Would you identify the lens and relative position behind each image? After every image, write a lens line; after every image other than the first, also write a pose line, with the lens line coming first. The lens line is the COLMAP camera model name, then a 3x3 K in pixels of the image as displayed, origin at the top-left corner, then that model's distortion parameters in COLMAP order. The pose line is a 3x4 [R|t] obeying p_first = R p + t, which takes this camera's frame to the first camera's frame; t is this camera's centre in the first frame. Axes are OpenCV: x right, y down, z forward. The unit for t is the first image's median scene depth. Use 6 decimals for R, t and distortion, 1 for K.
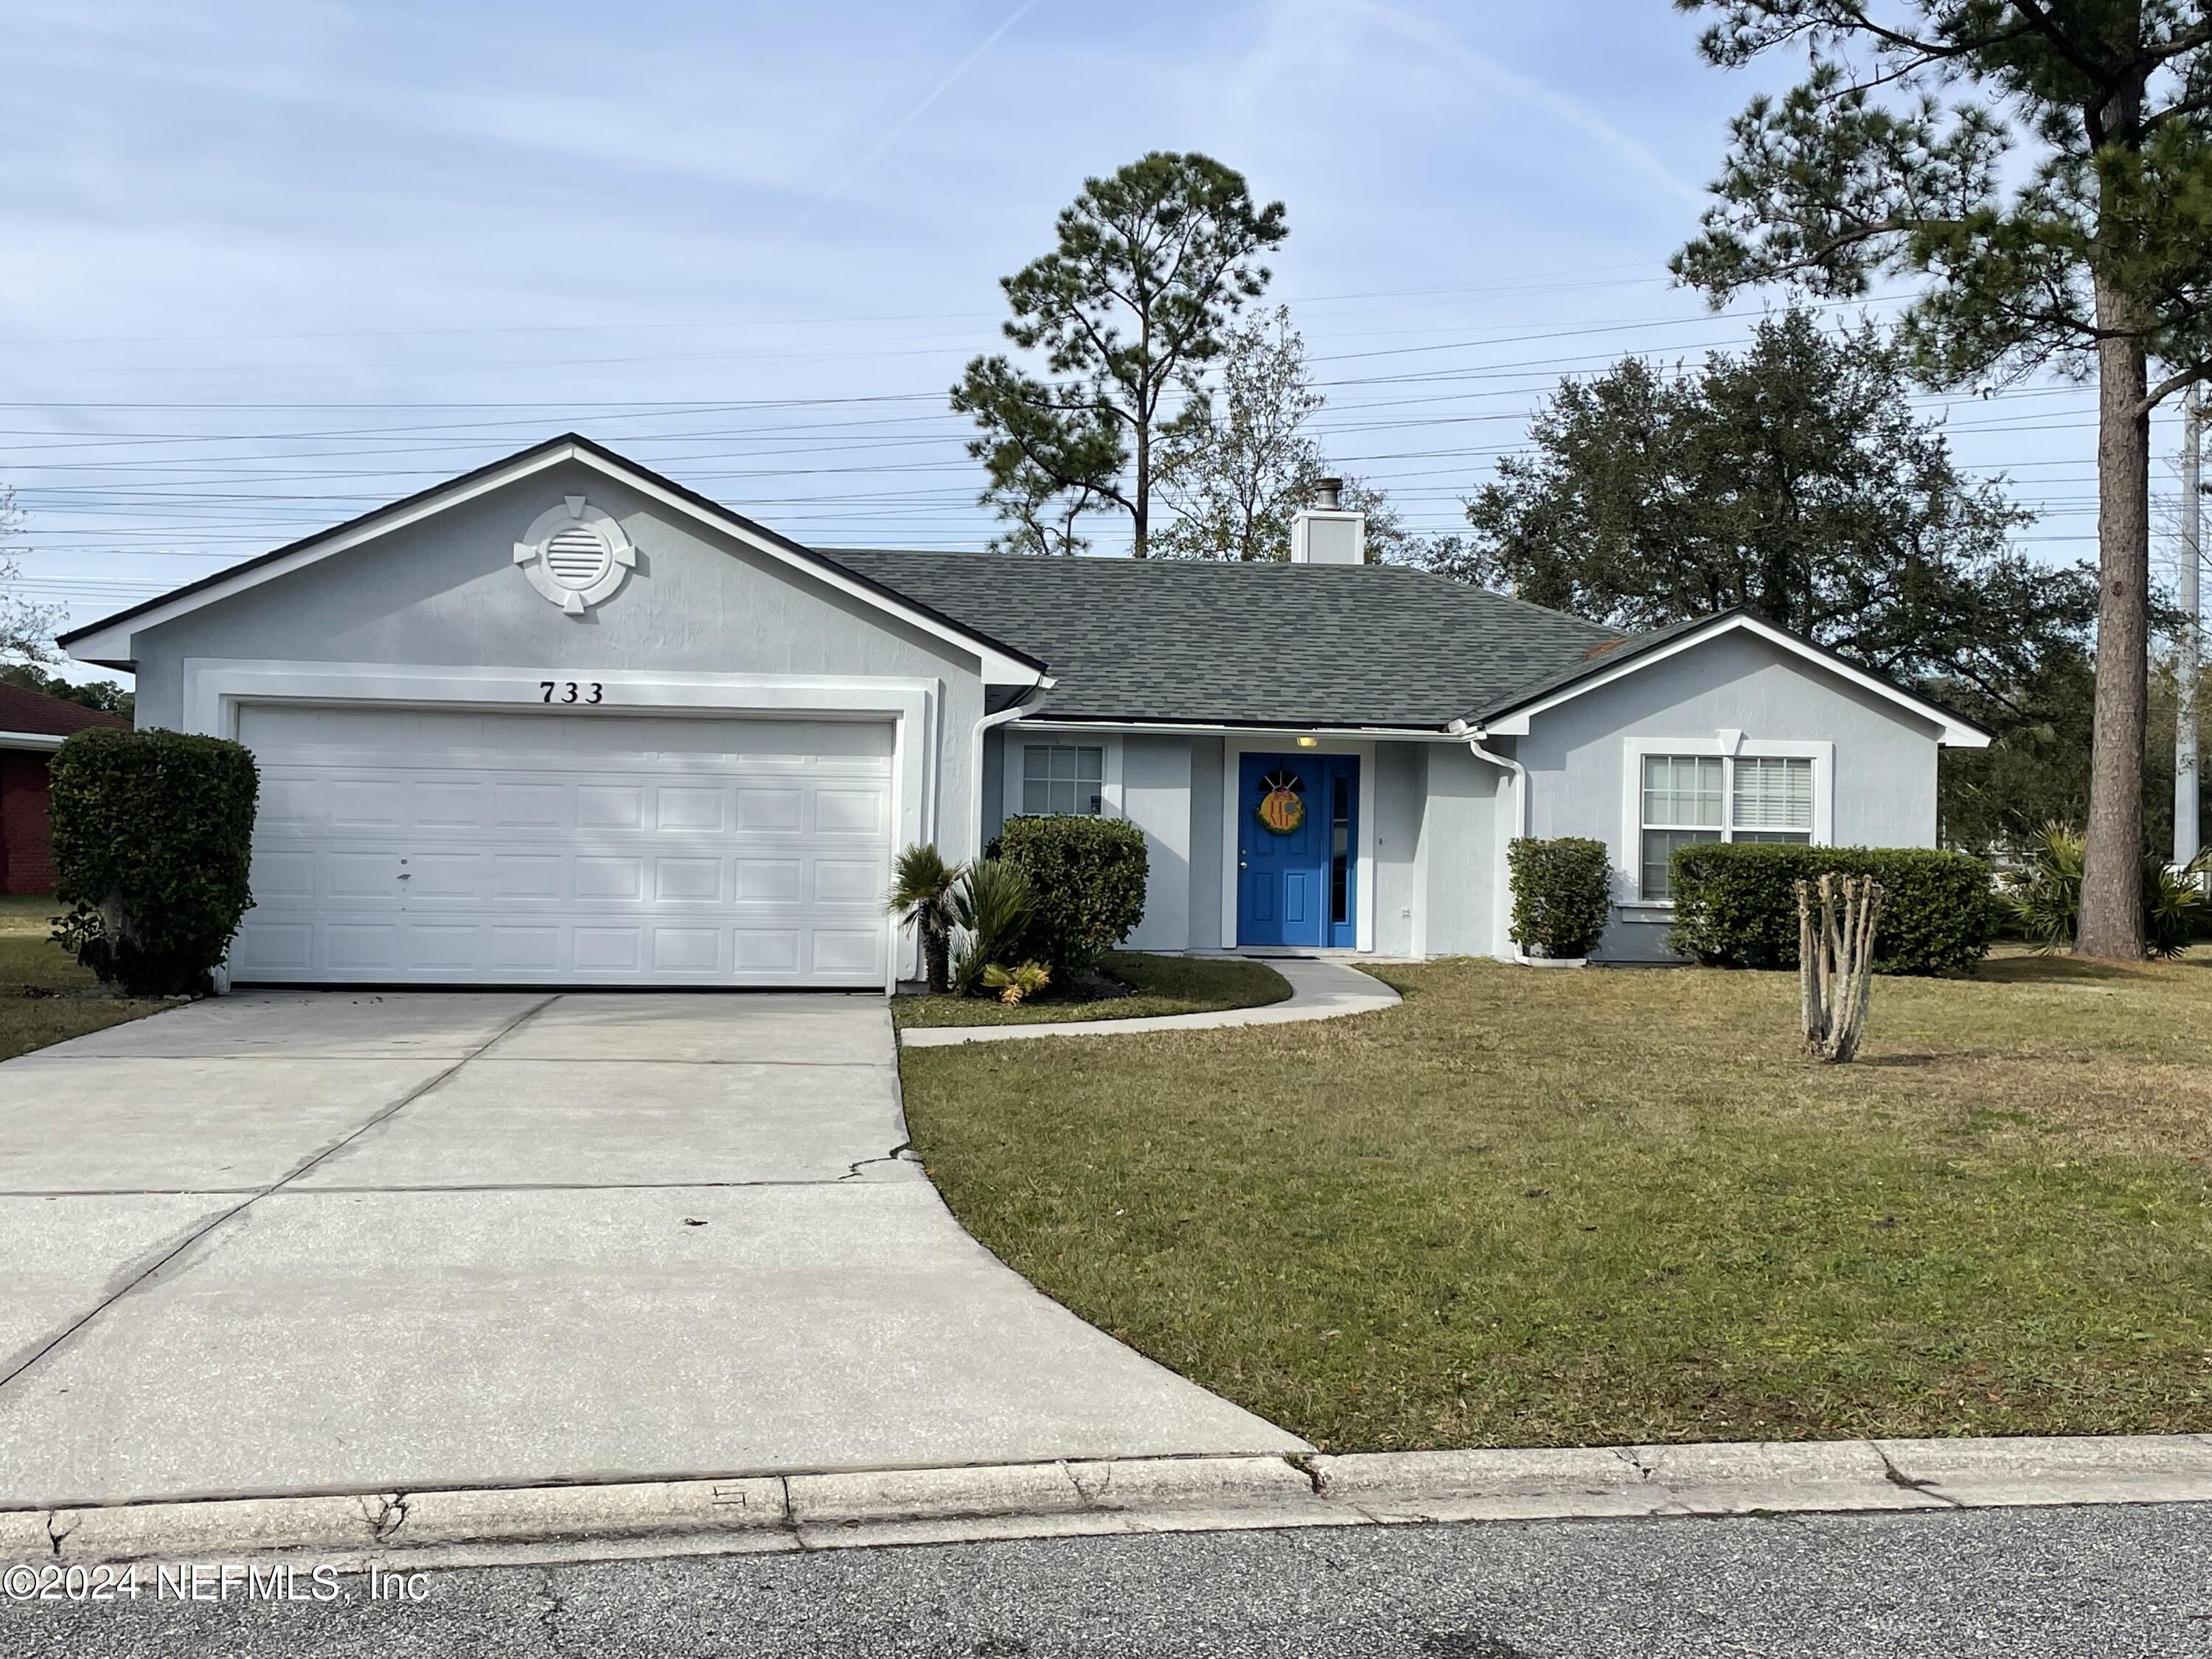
lens RADIAL K [[2449.4, 0, 1084.0], [0, 2449.4, 822.0], [0, 0, 1]] dist [0.106832, 0.000000]
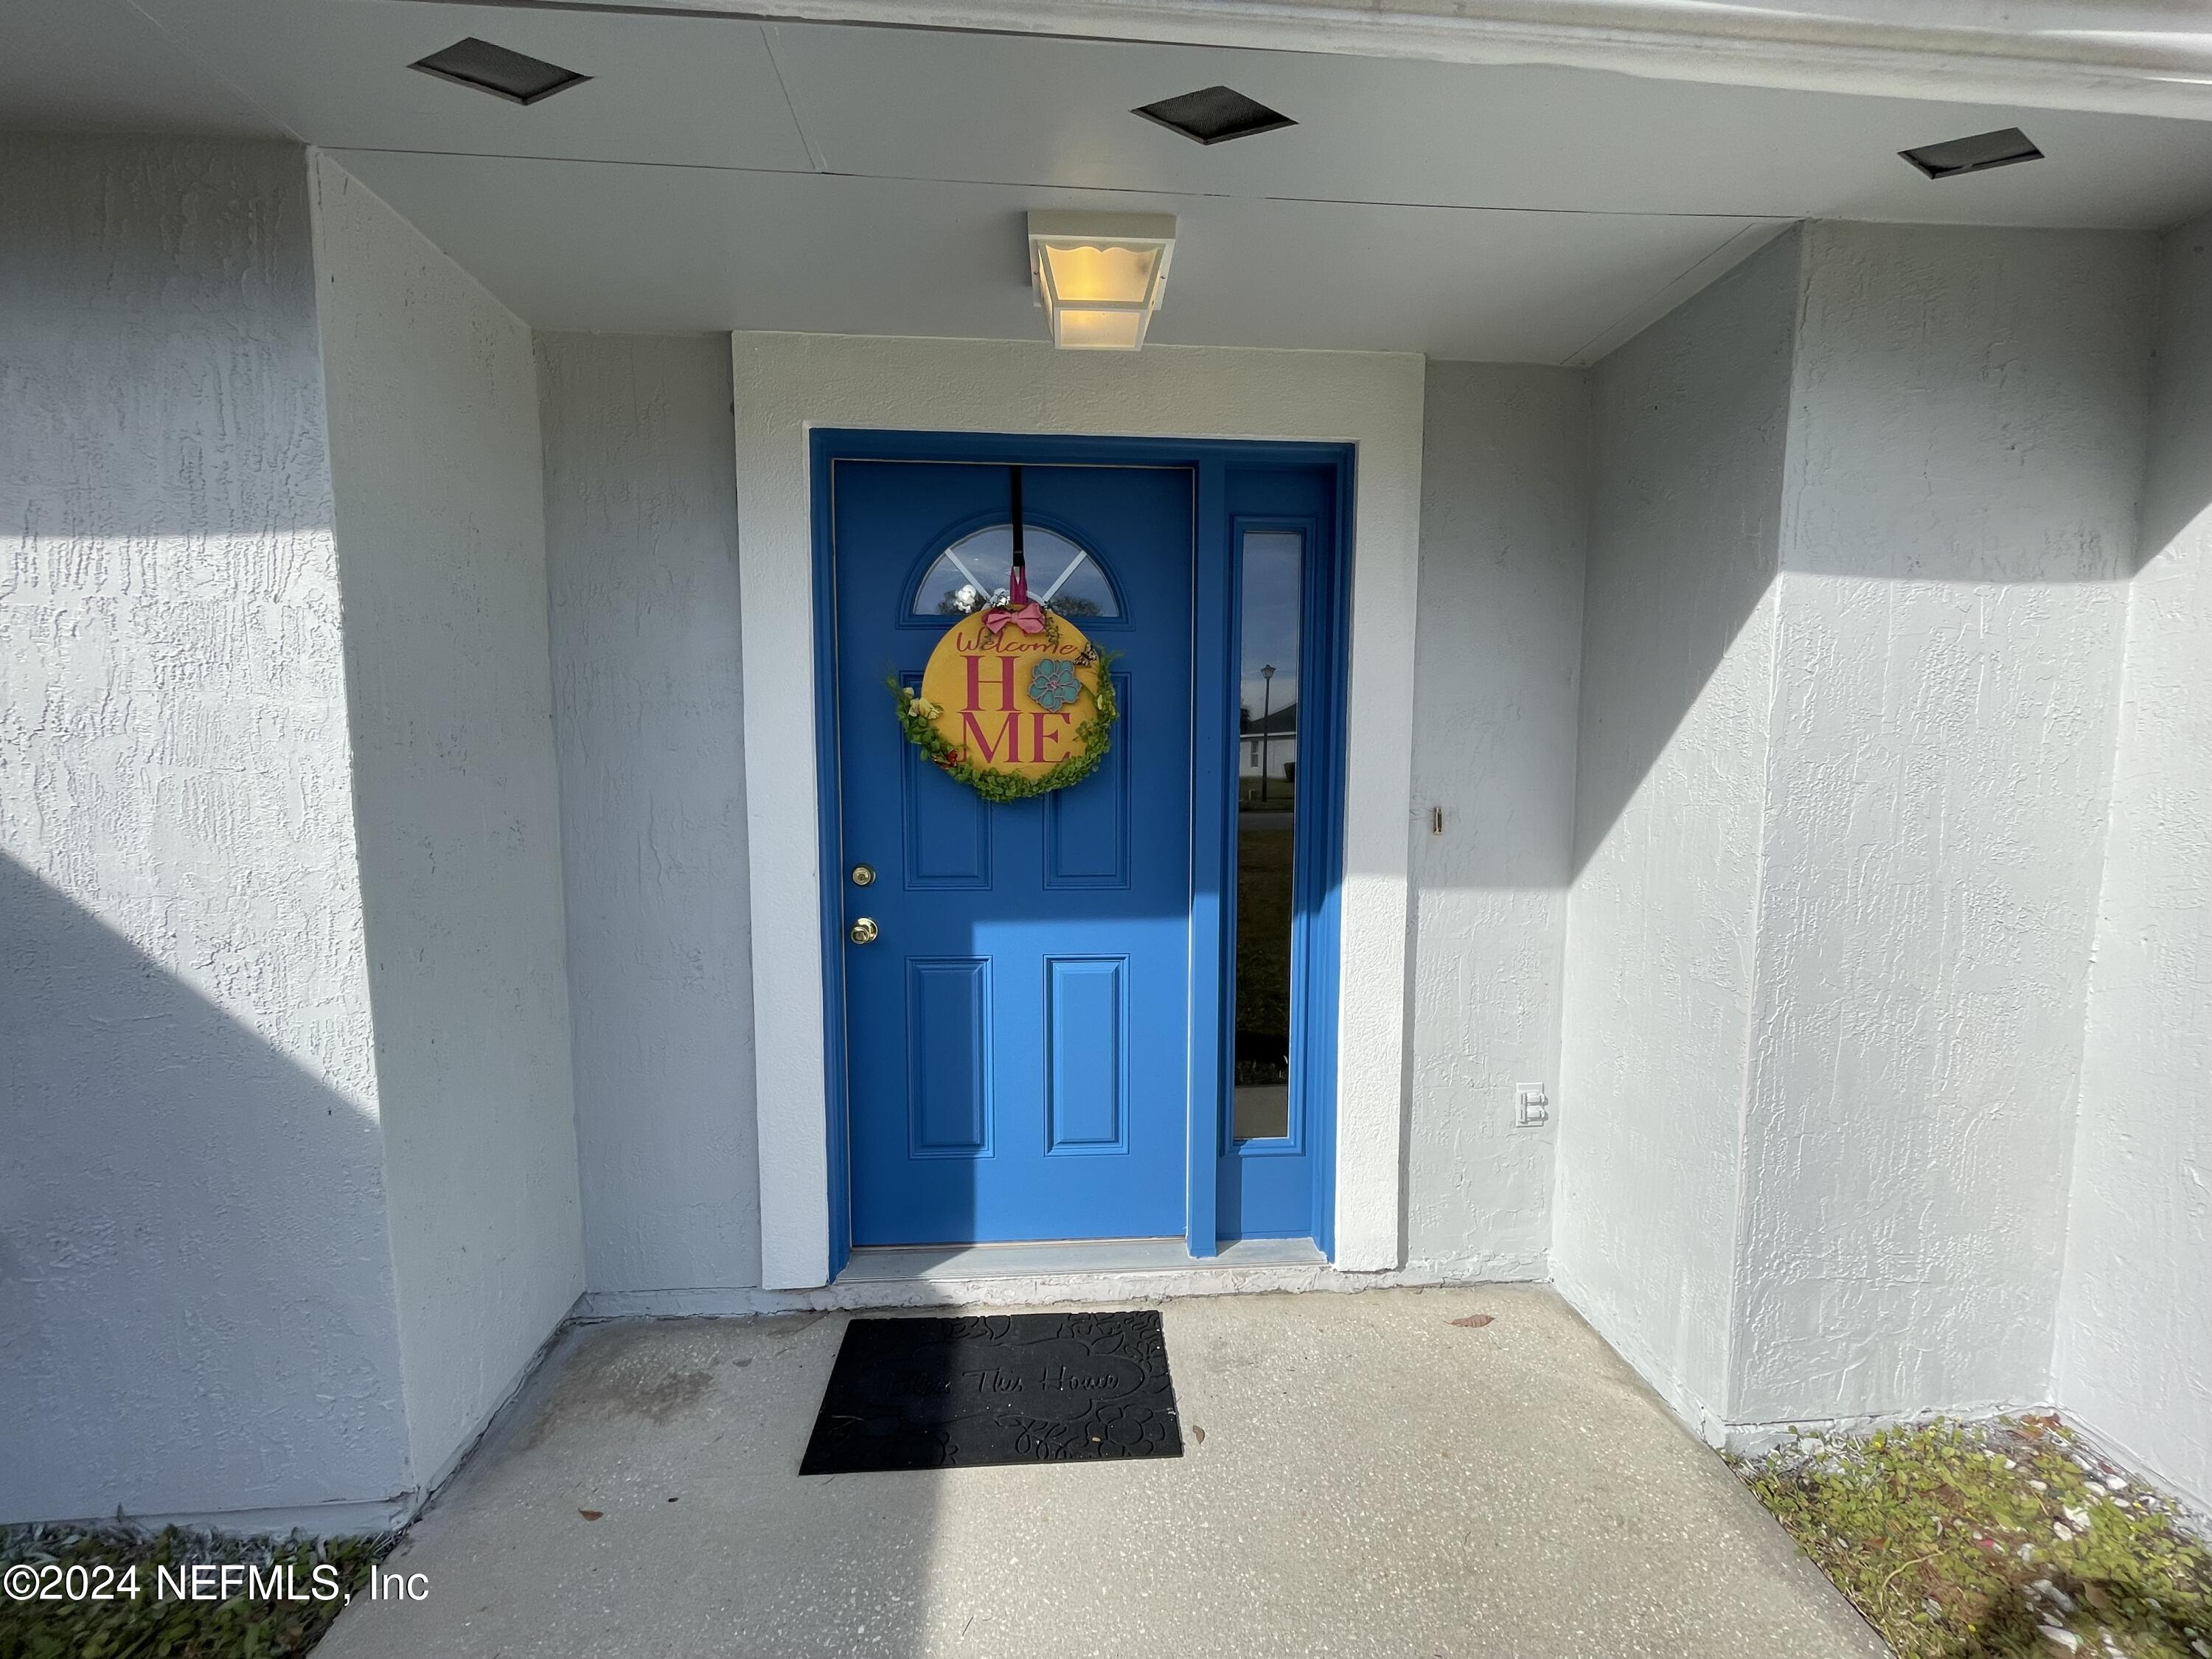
lens RADIAL K [[893.1, 0, 1110.0], [0, 893.1, 827.2], [0, 0, 1]] dist [-0.004765, -0.000165]
pose [[0.999798, -0.016533, -0.011451, 0.090166], [0.017644, 0.994327, 0.104892, -0.000925], [0.009652, -0.105072, 0.994418, 0.912057]]
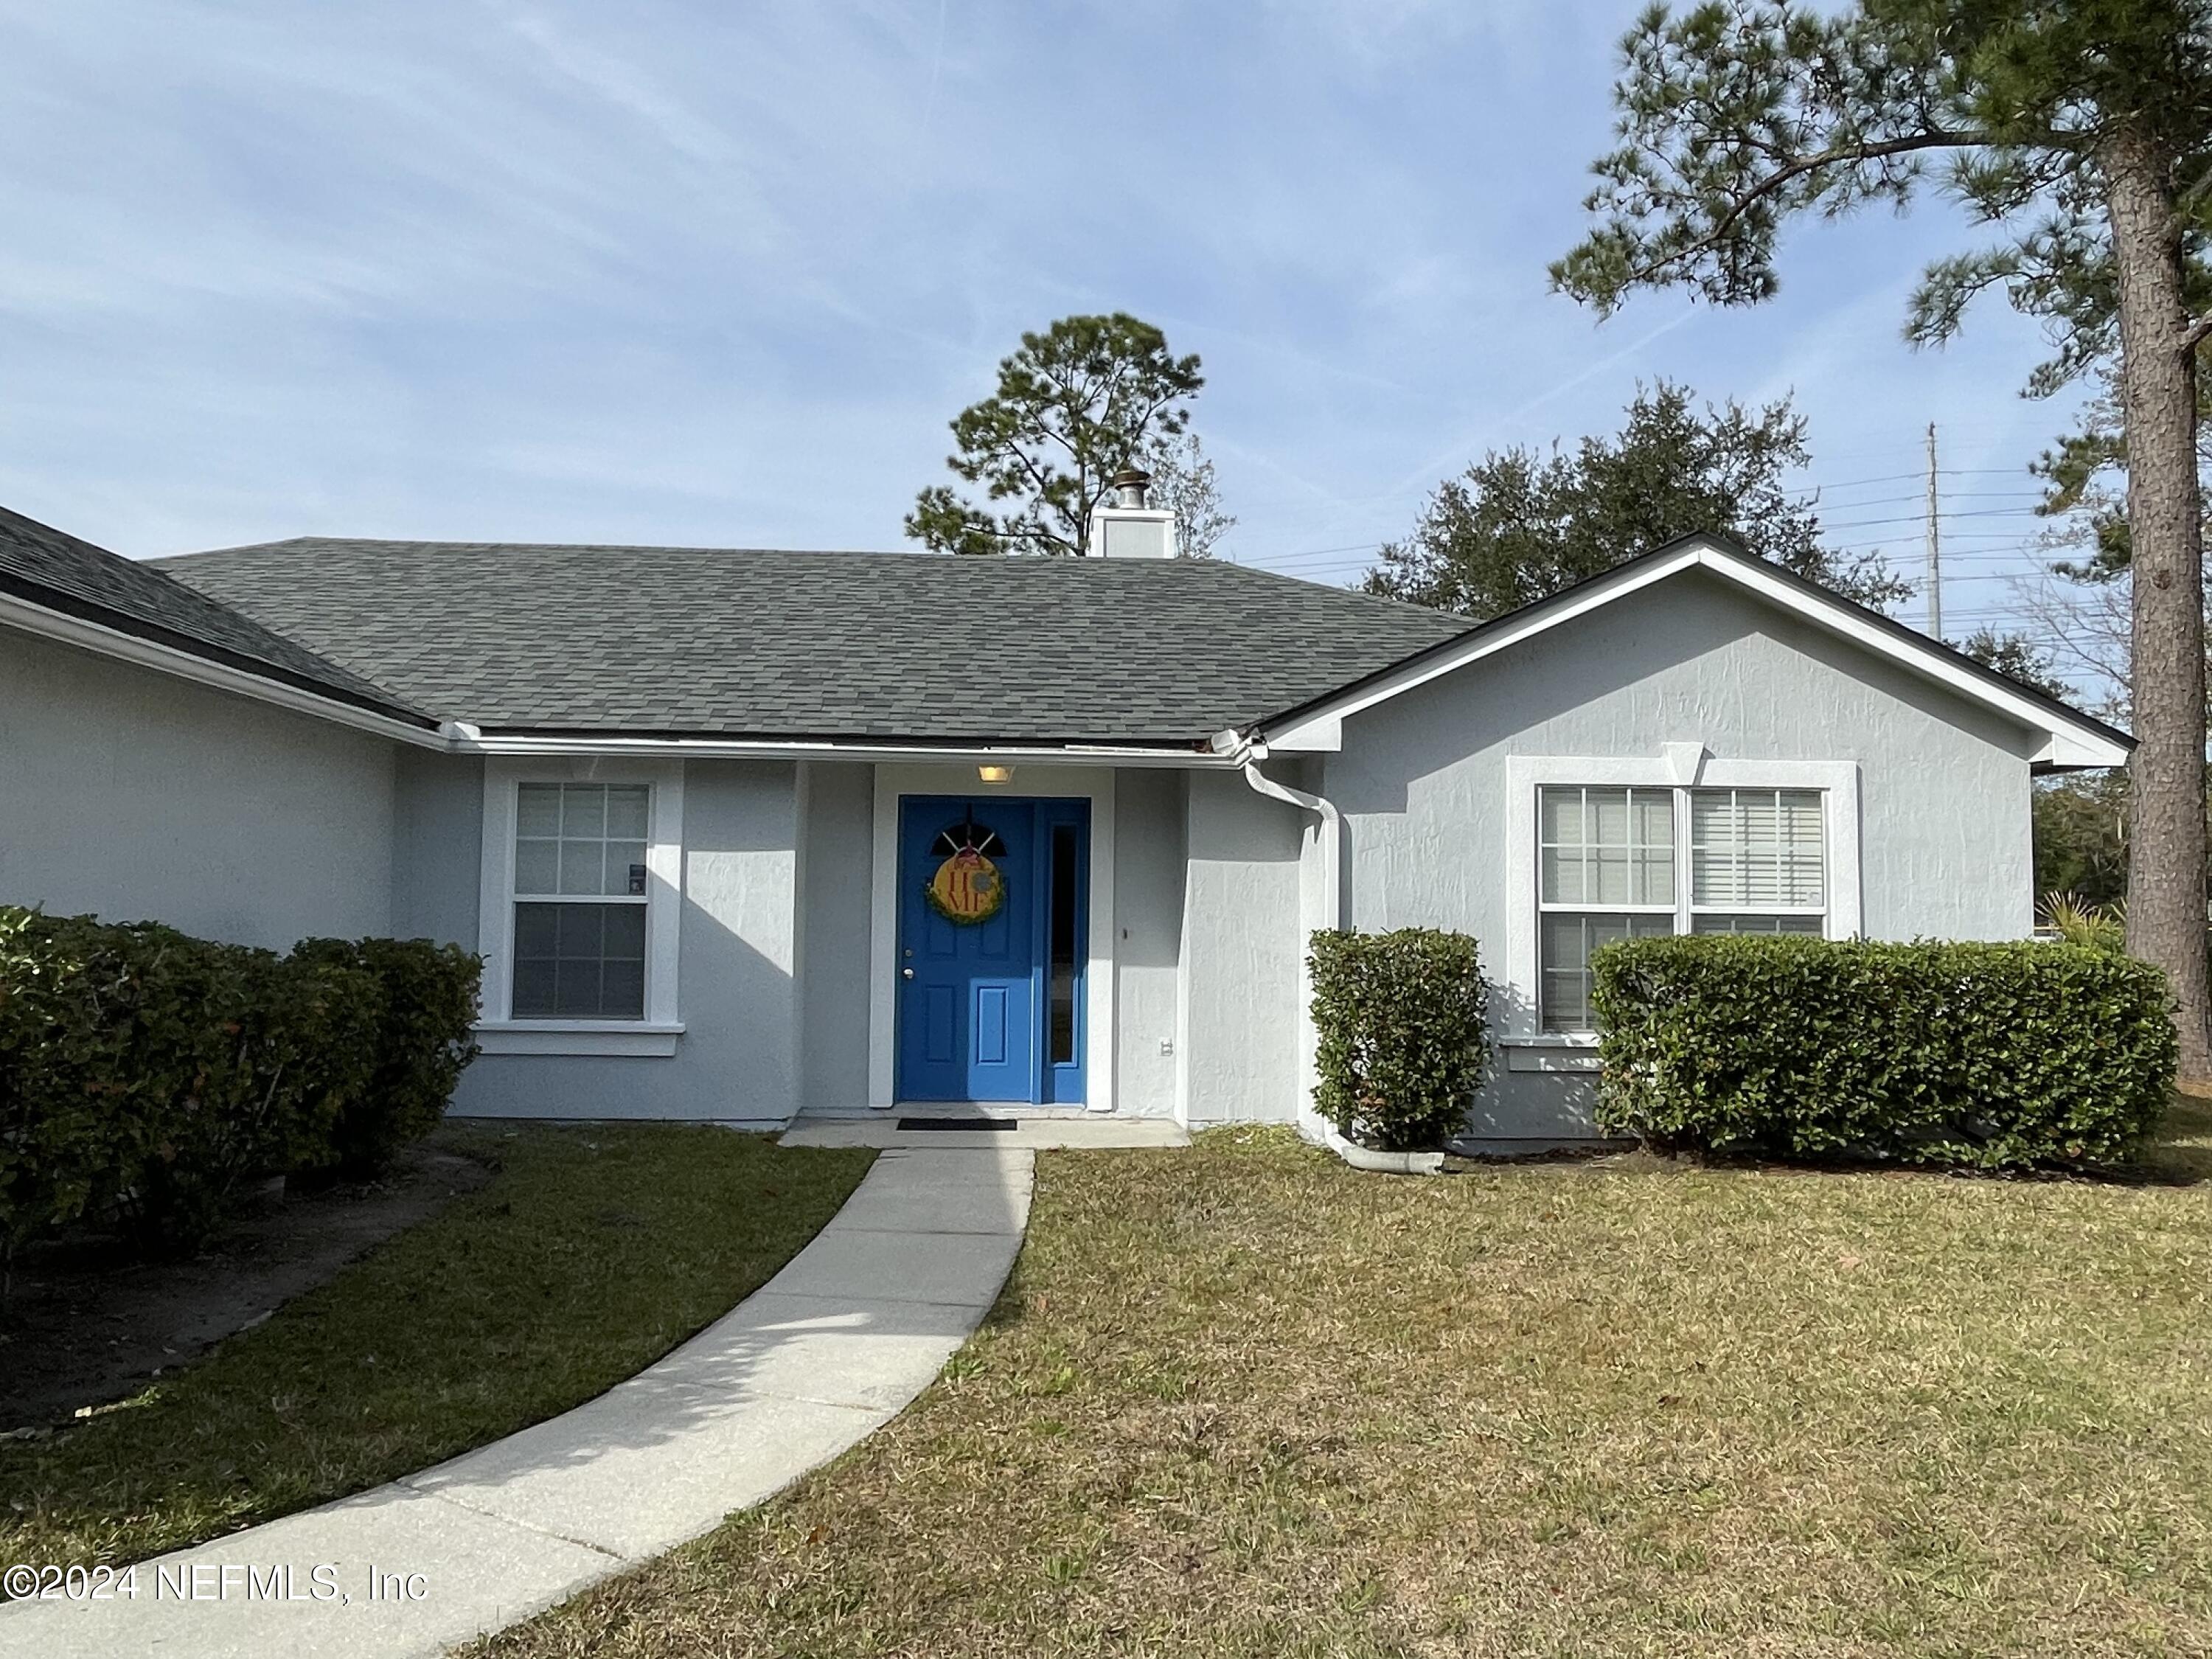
lens RADIAL K [[1604.5, 0, 1109.3], [0, 1604.5, 832.0], [0, 0, 1]] dist [0.028945, -0.003750]
pose [[0.999510, -0.010777, -0.029400, 0.129251], [0.009565, 0.999110, -0.041084, -0.001229], [0.029817, 0.040783, 0.998723, 0.585118]]
